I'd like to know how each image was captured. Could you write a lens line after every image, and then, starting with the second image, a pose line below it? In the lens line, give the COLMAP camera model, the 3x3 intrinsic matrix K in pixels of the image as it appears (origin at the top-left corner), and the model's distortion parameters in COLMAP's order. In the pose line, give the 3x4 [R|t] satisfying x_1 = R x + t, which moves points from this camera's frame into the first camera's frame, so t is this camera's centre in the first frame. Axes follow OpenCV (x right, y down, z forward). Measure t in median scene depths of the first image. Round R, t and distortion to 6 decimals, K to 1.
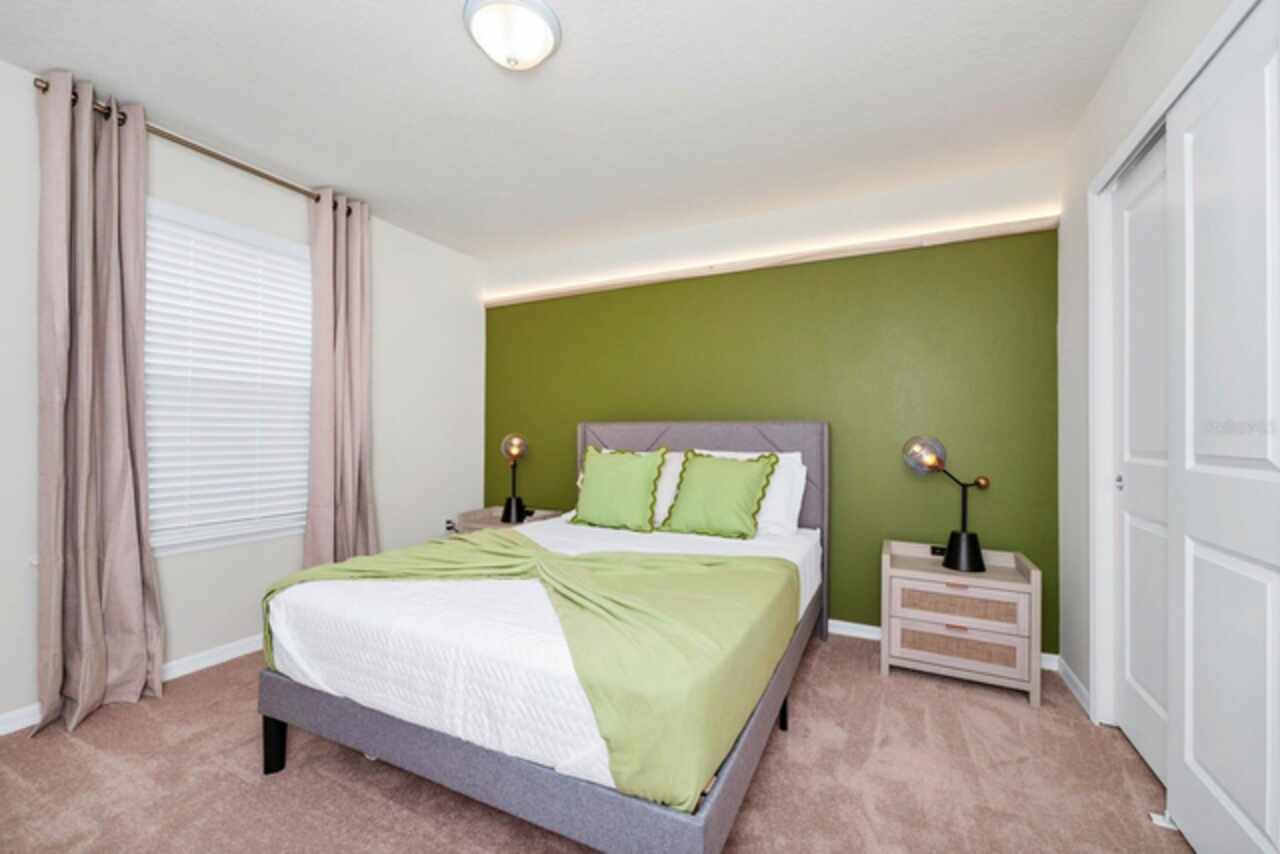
lens RADIAL K [[526.5, 0, 640.0], [0, 526.5, 427.0], [0, 0, 1]] dist [-0.001537, -0.000264]
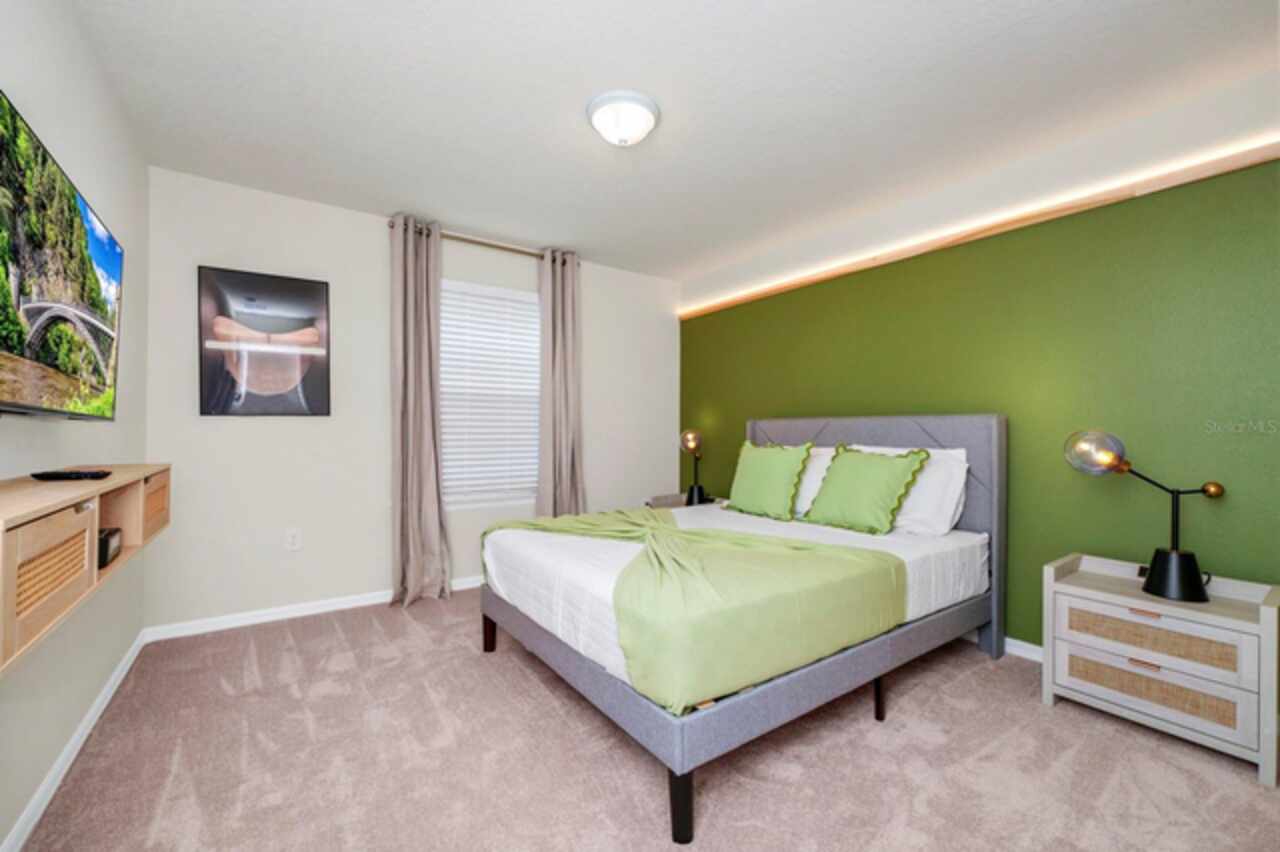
lens RADIAL K [[526.5, 0, 640.0], [0, 526.5, 426.0], [0, 0, 1]] dist [-0.001537, -0.000264]
pose [[0.878374, -0.007451, -0.477916, 0.295842], [0.008625, 0.999963, 0.000262, 0.004264], [0.477897, -0.004352, 0.878405, -0.088343]]
